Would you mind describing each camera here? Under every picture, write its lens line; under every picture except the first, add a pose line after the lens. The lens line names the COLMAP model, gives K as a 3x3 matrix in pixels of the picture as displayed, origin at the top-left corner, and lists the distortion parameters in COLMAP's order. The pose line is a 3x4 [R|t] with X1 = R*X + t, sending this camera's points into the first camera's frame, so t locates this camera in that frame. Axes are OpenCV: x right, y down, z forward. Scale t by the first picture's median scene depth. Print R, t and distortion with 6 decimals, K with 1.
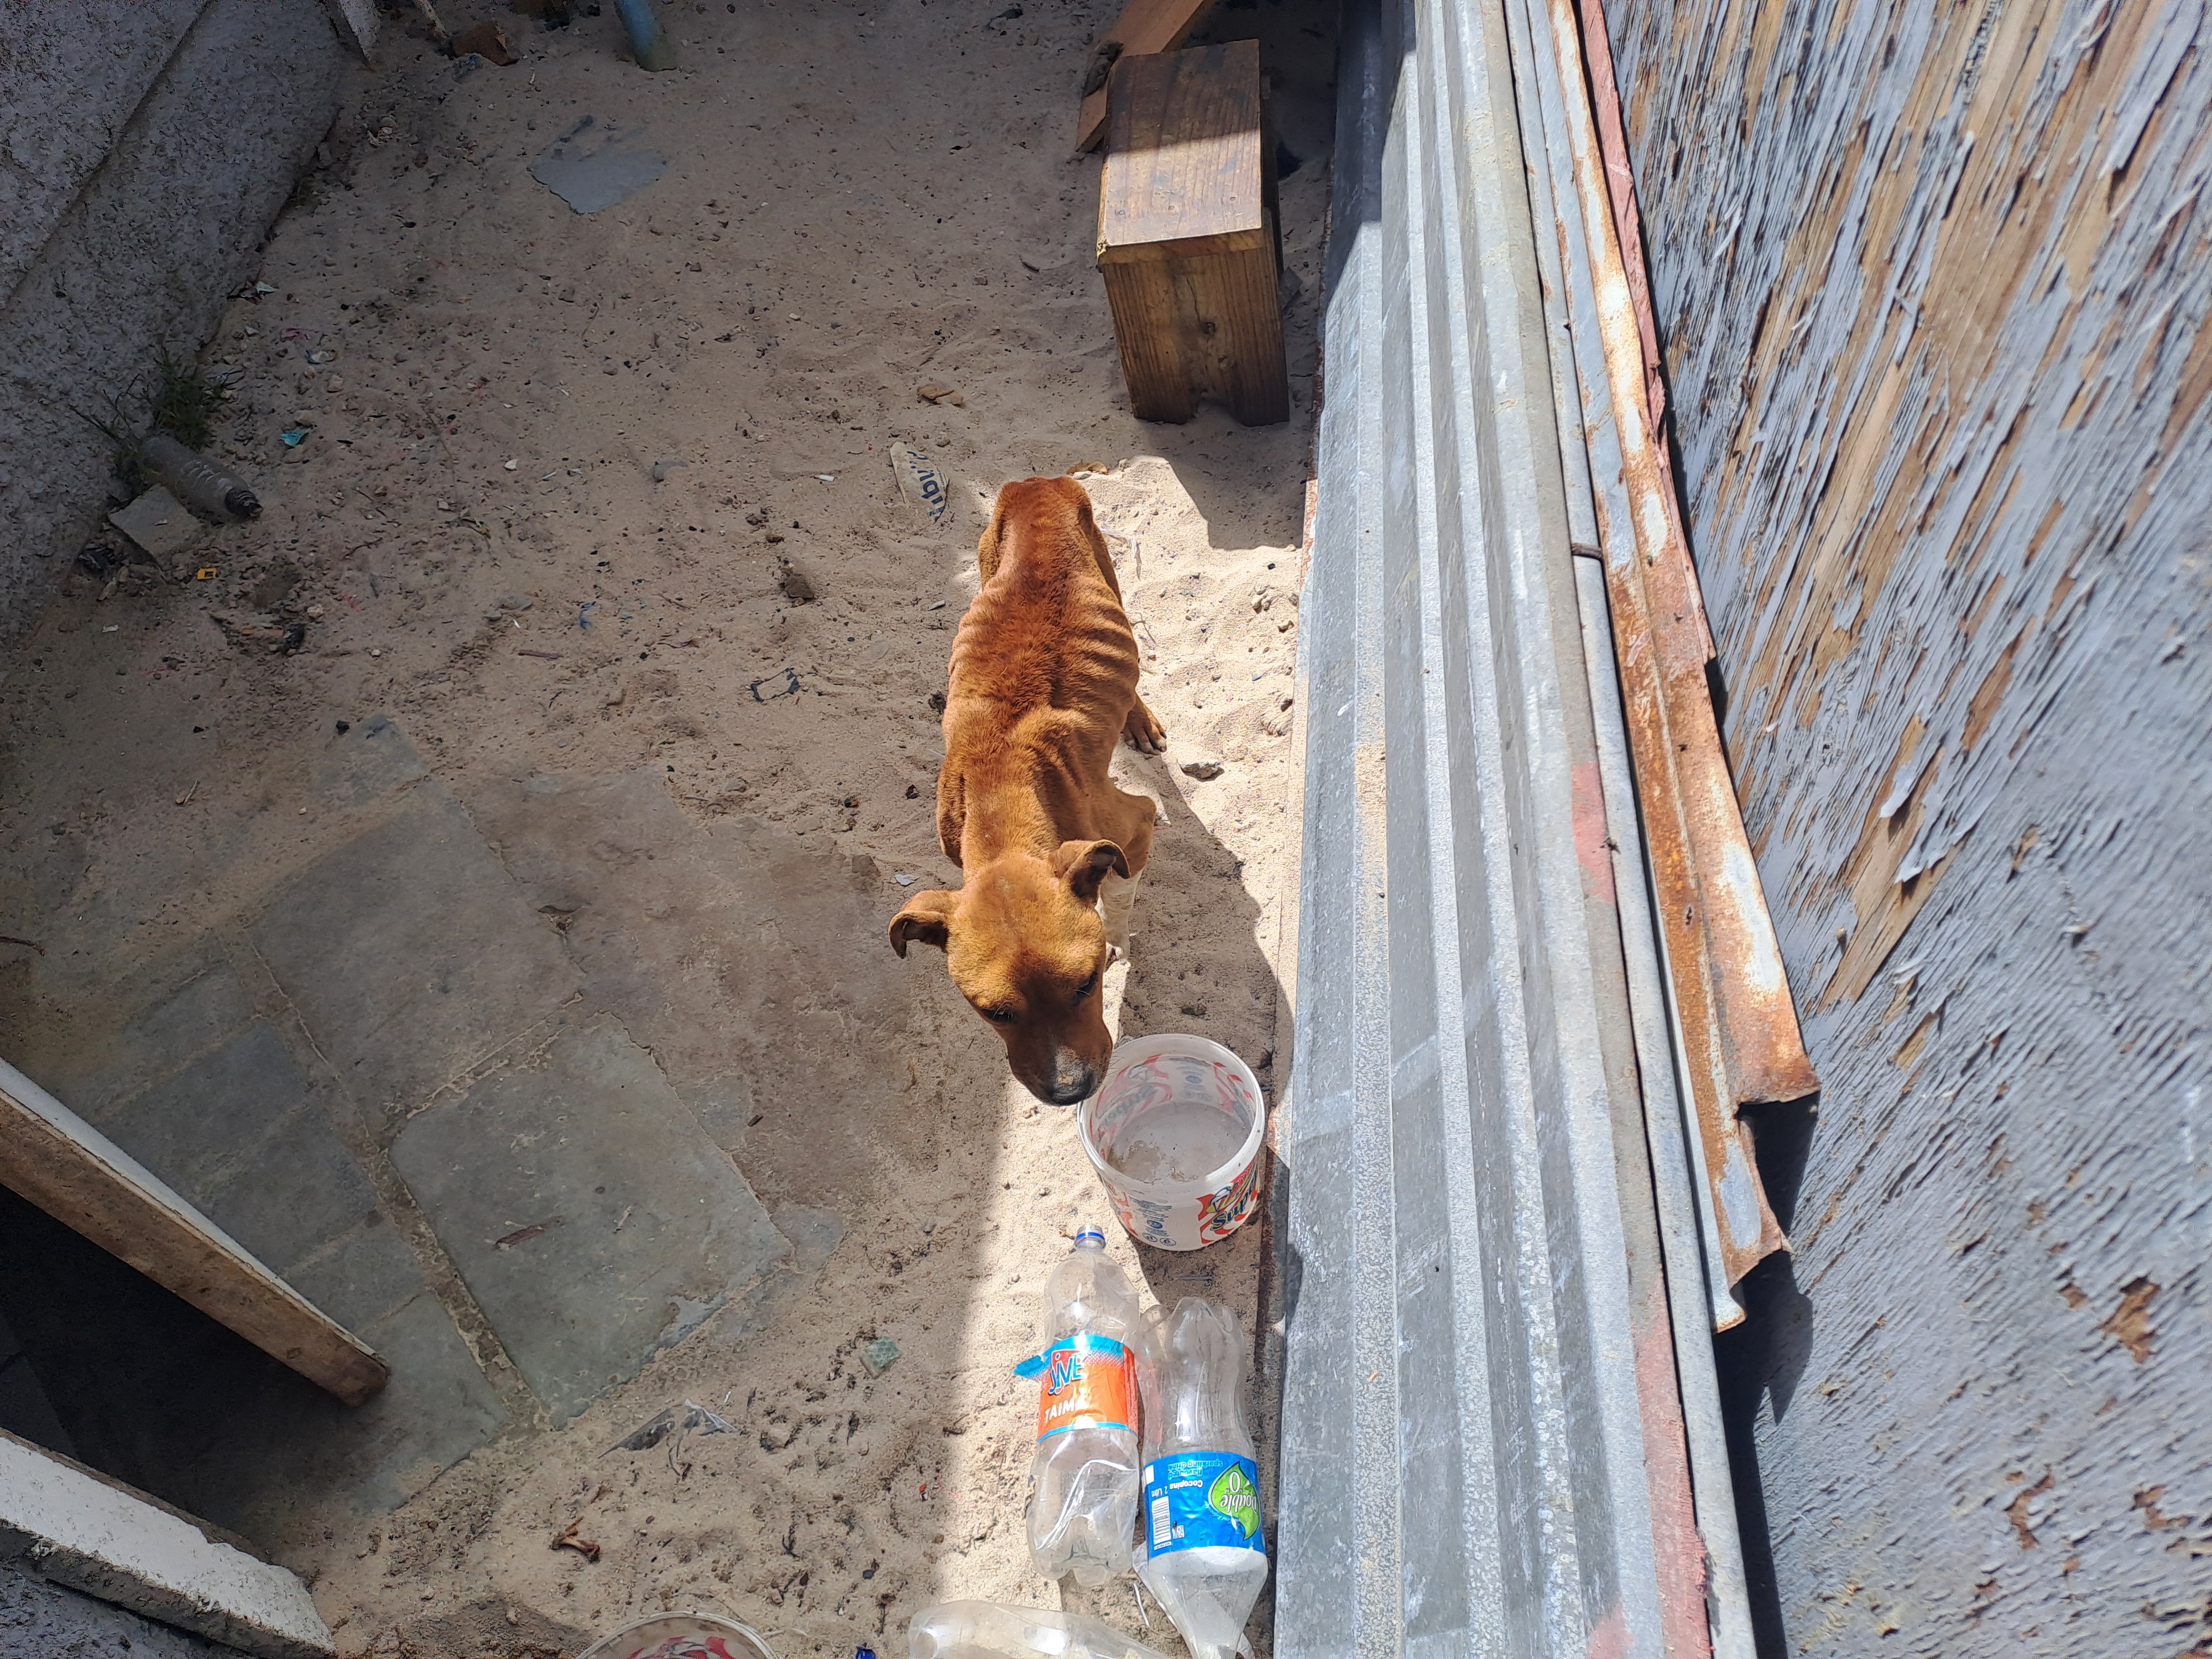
lens RADIAL K [[1615.0, 0, 1107.2], [0, 1615.0, 843.0], [0, 0, 1]] dist [0.112736, -0.133520]
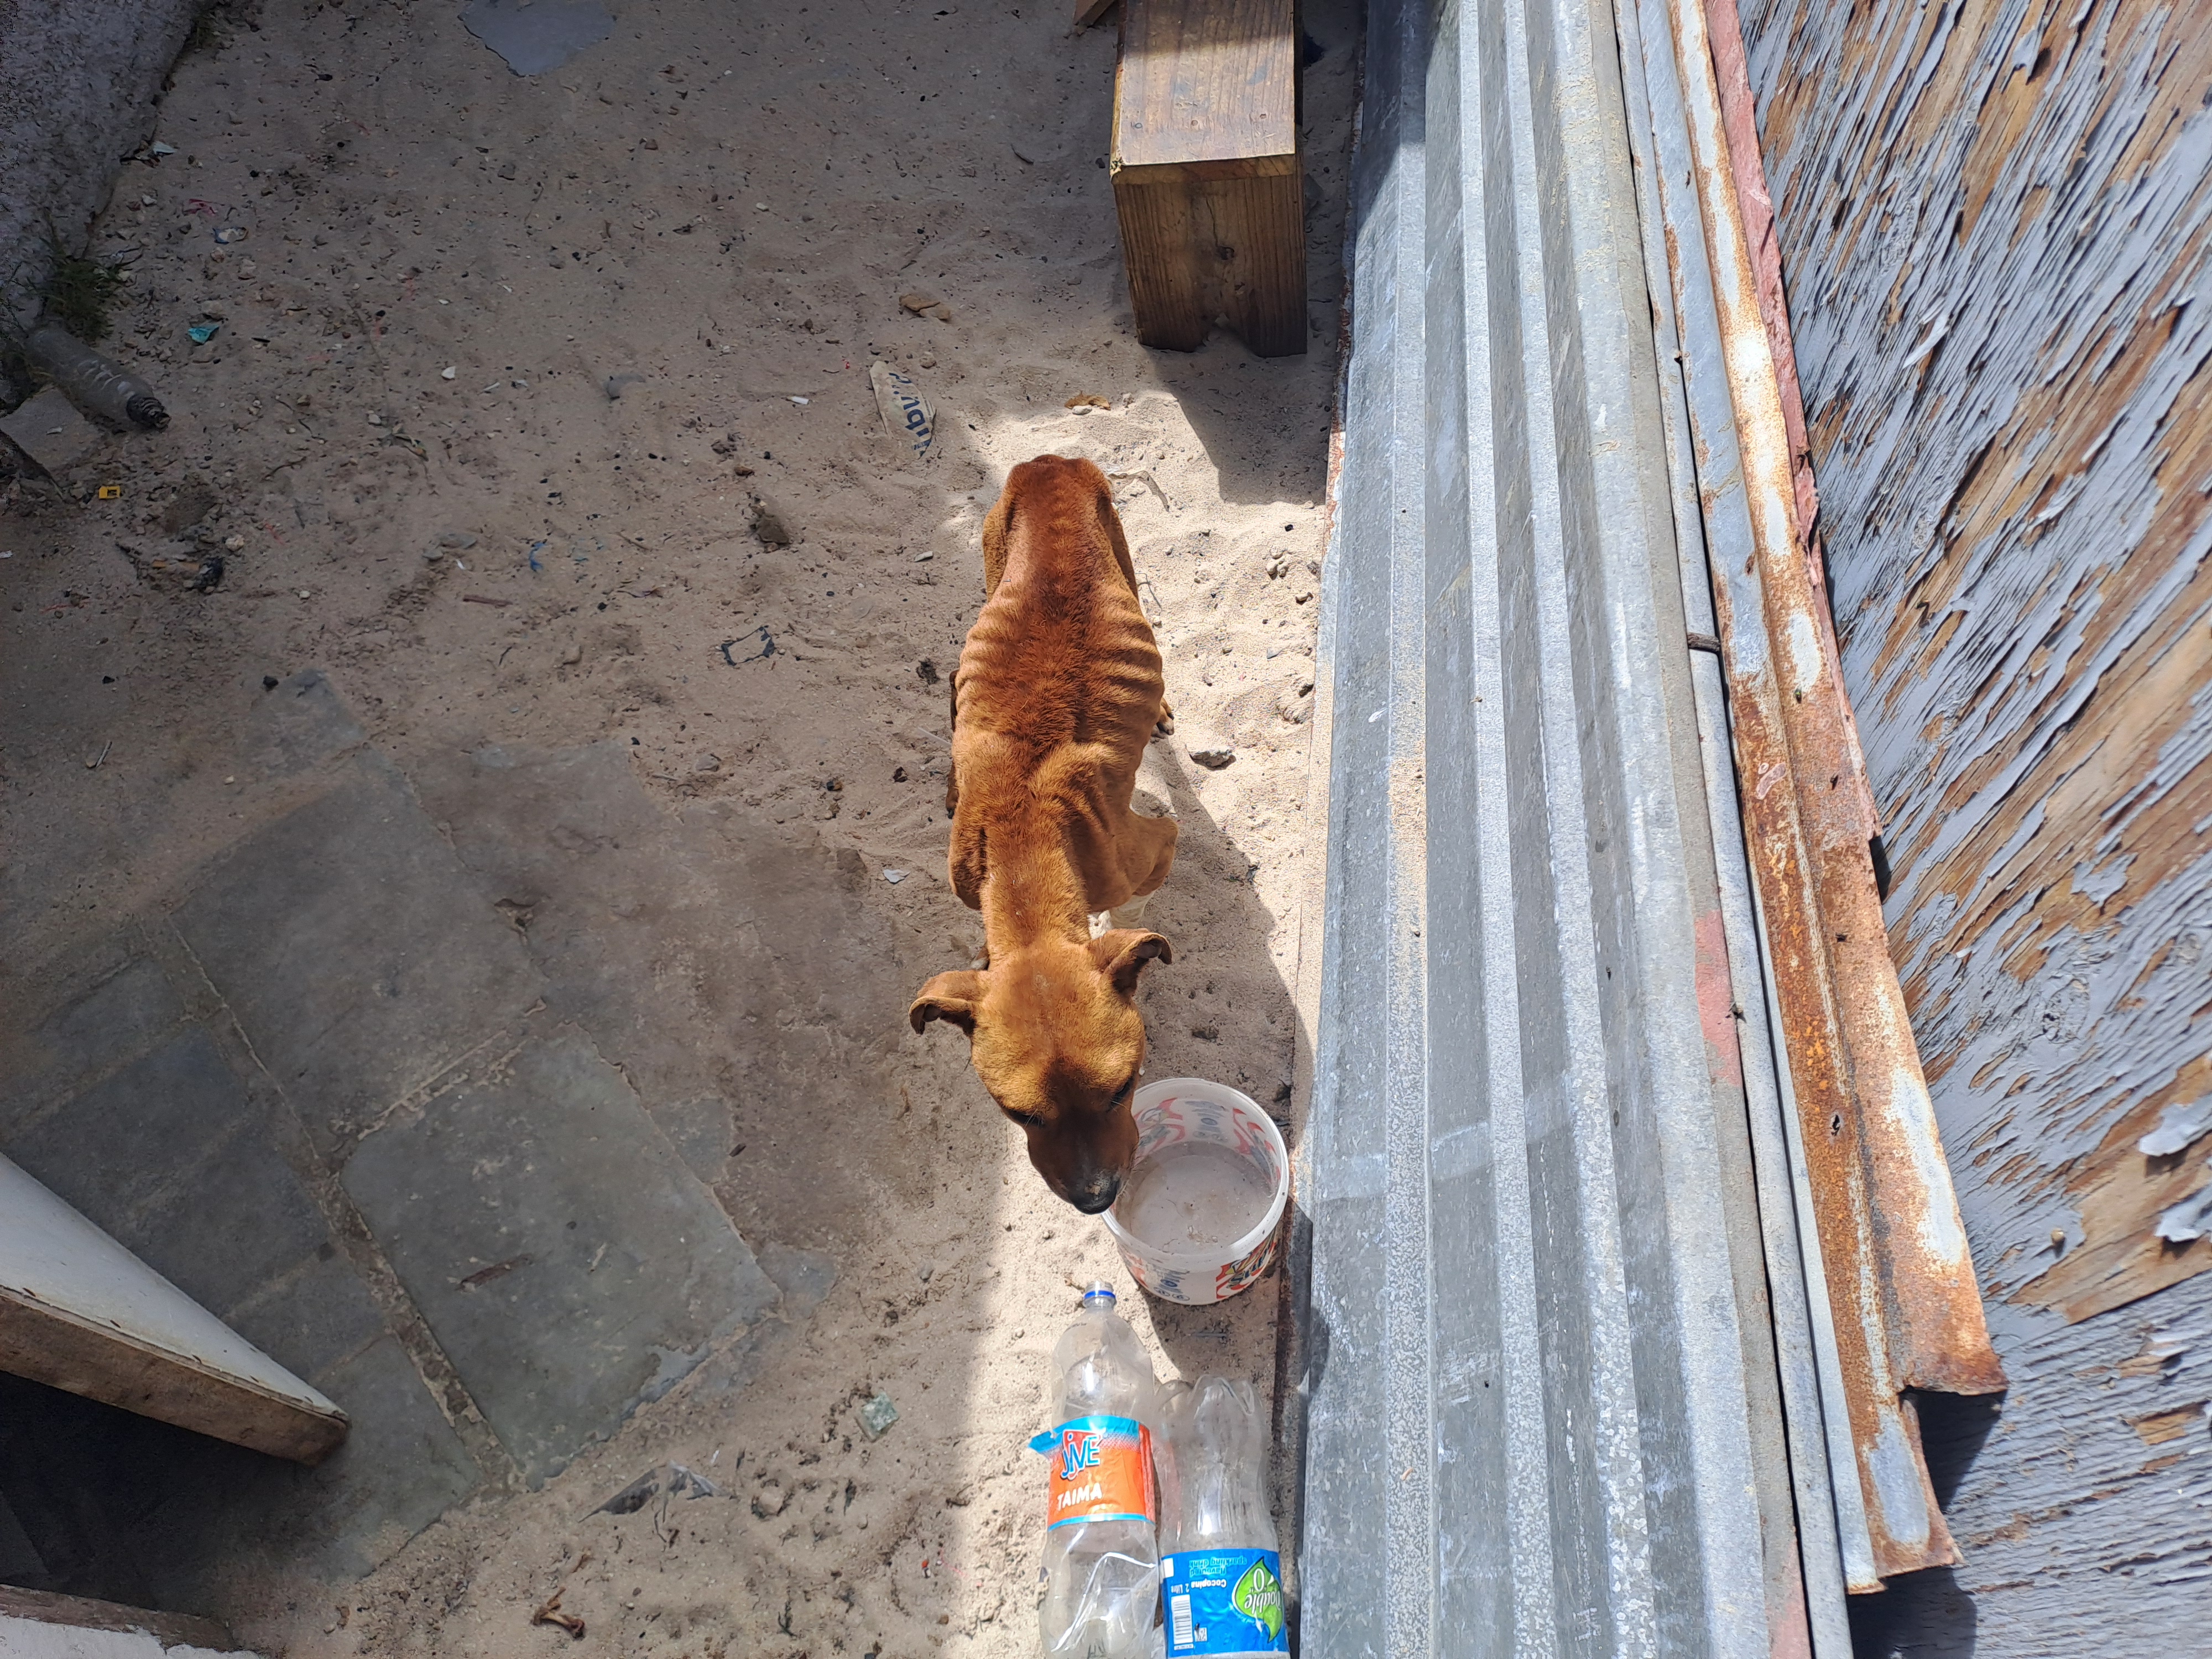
lens RADIAL K [[1628.1, 0, 1122.6], [0, 1628.1, 856.7], [0, 0, 1]] dist [0.071632, -0.071676]
pose [[0.998714, 0.018763, 0.047099, -0.041967], [-0.023715, 0.993989, 0.106879, -0.100109], [-0.044811, -0.107859, 0.993156, 0.073125]]
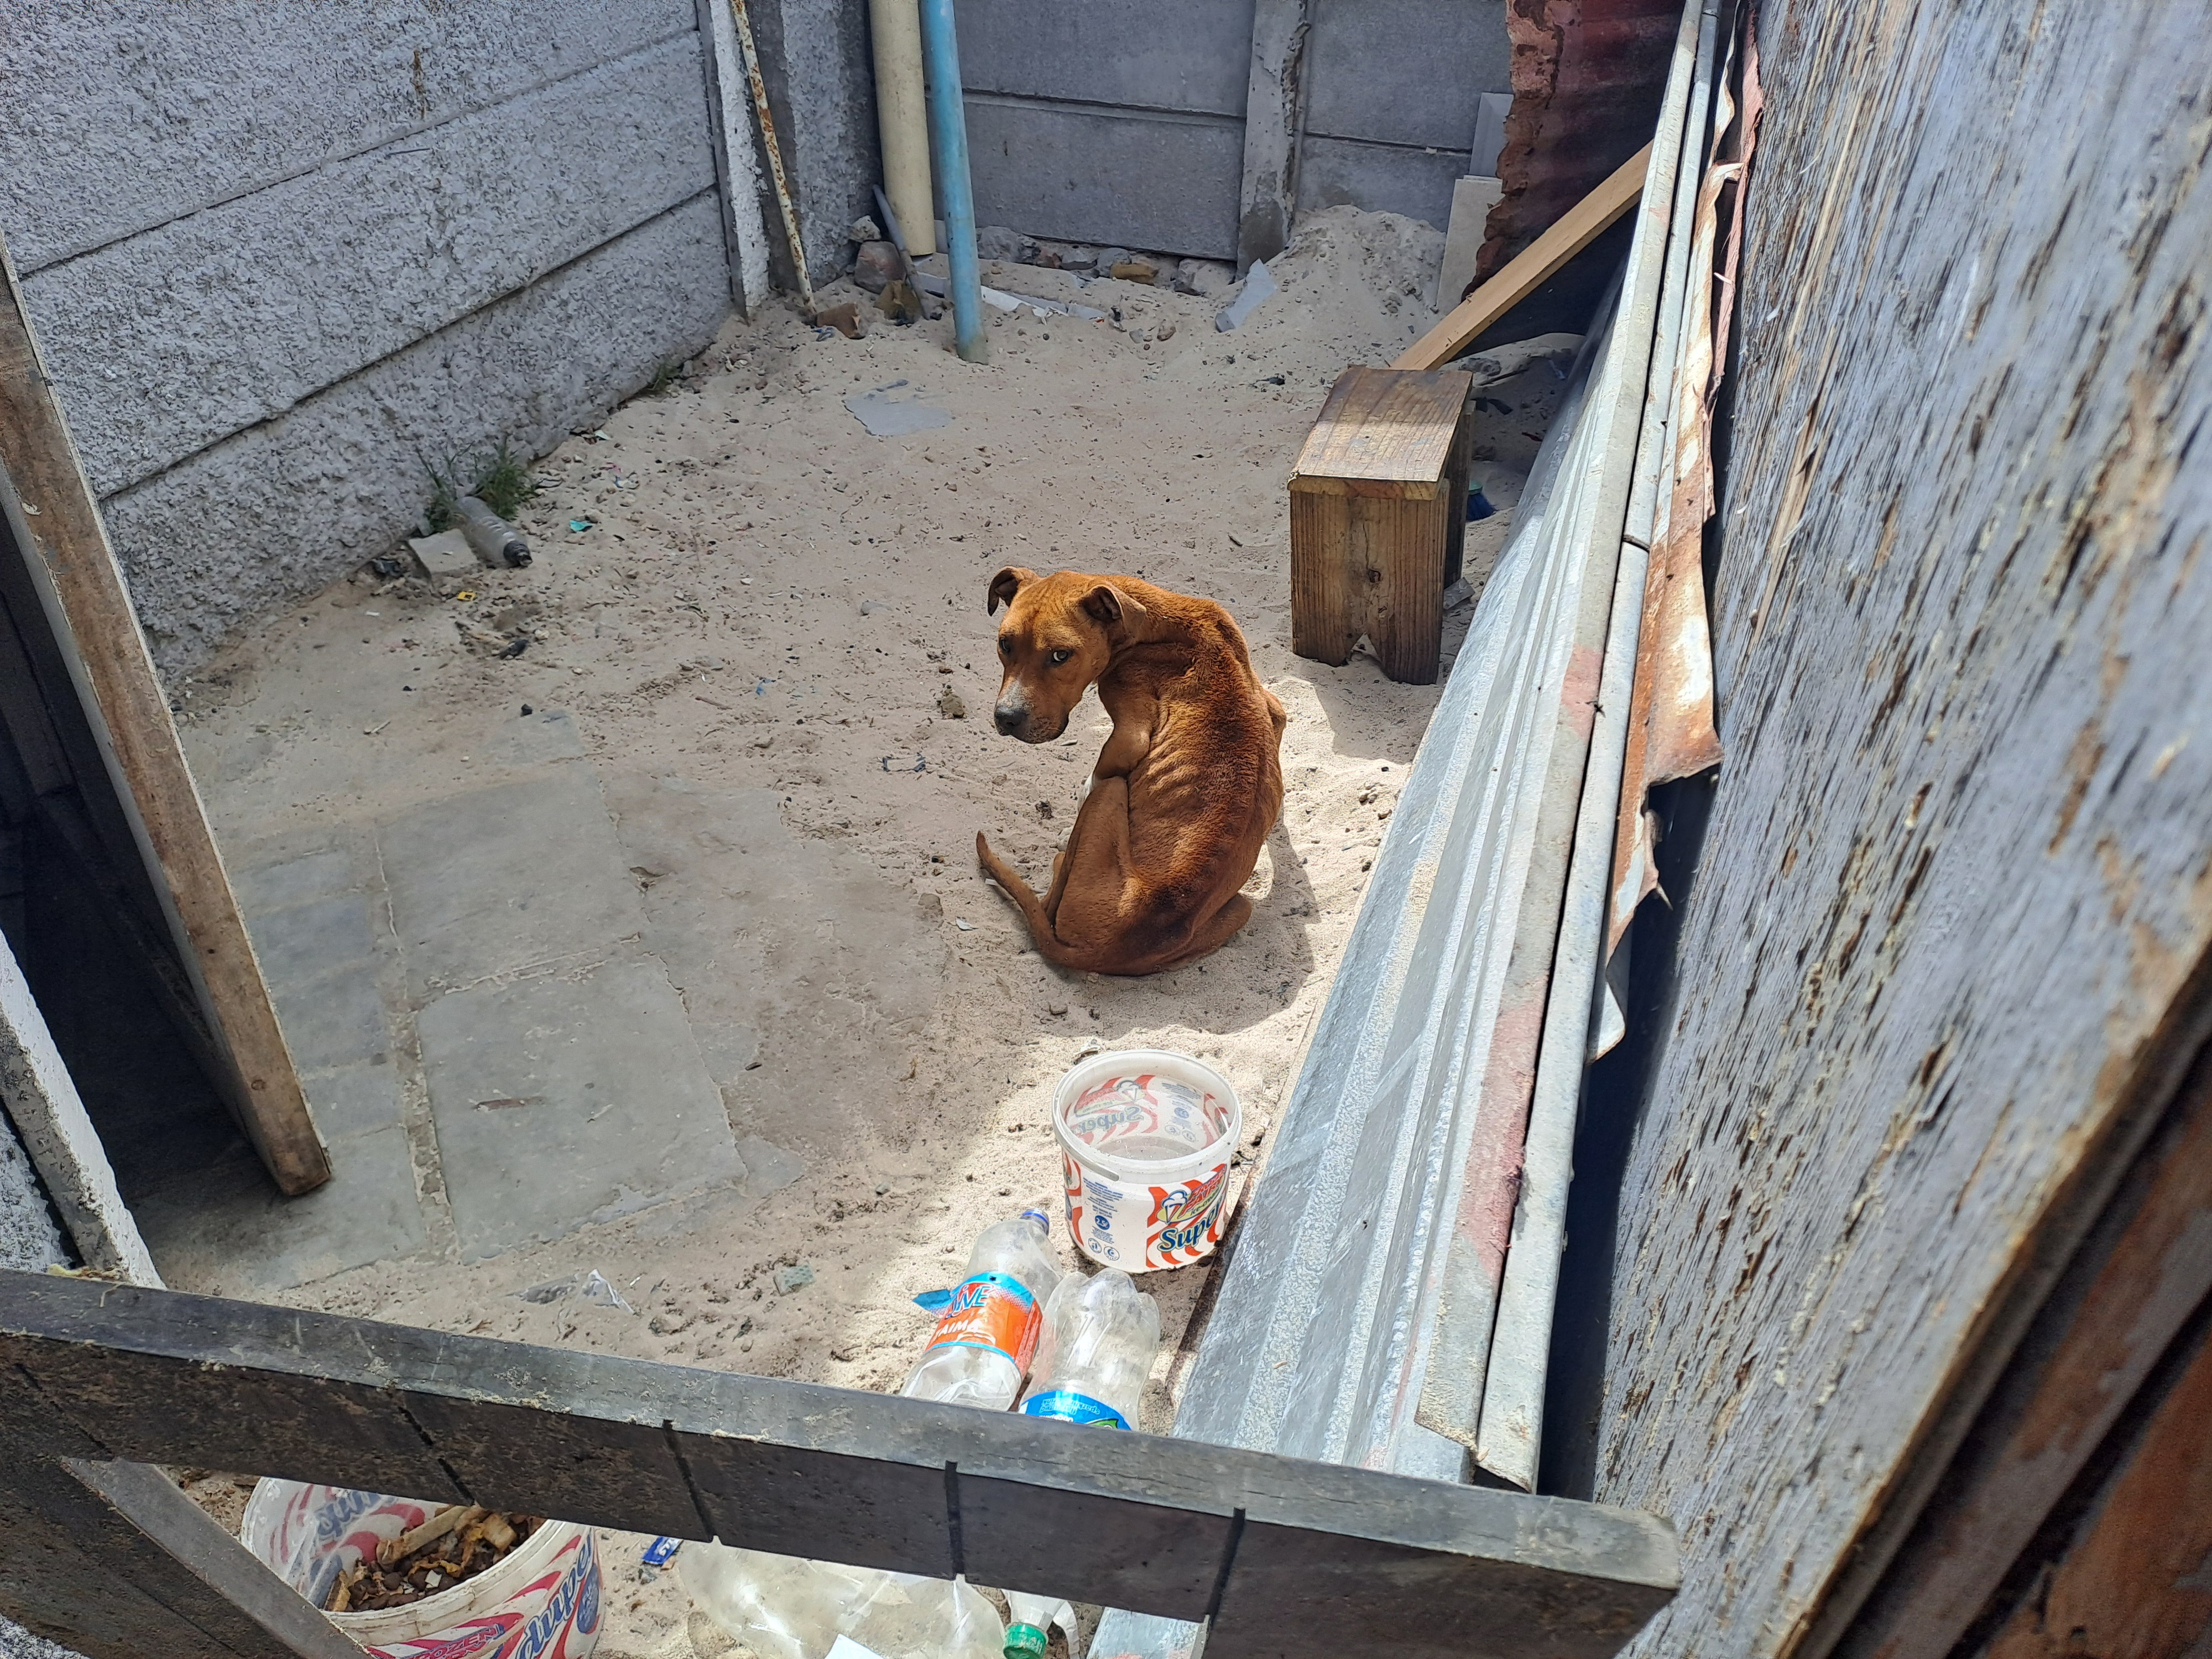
lens RADIAL K [[1611.5, 0, 1088.6], [0, 1611.5, 815.3], [0, 0, 1]] dist [0.129774, -0.204958]
pose [[0.962397, 0.227760, -0.148043, 0.096123], [-0.262871, 0.918251, -0.296166, 0.265393], [0.068485, 0.323946, 0.943594, 0.010374]]
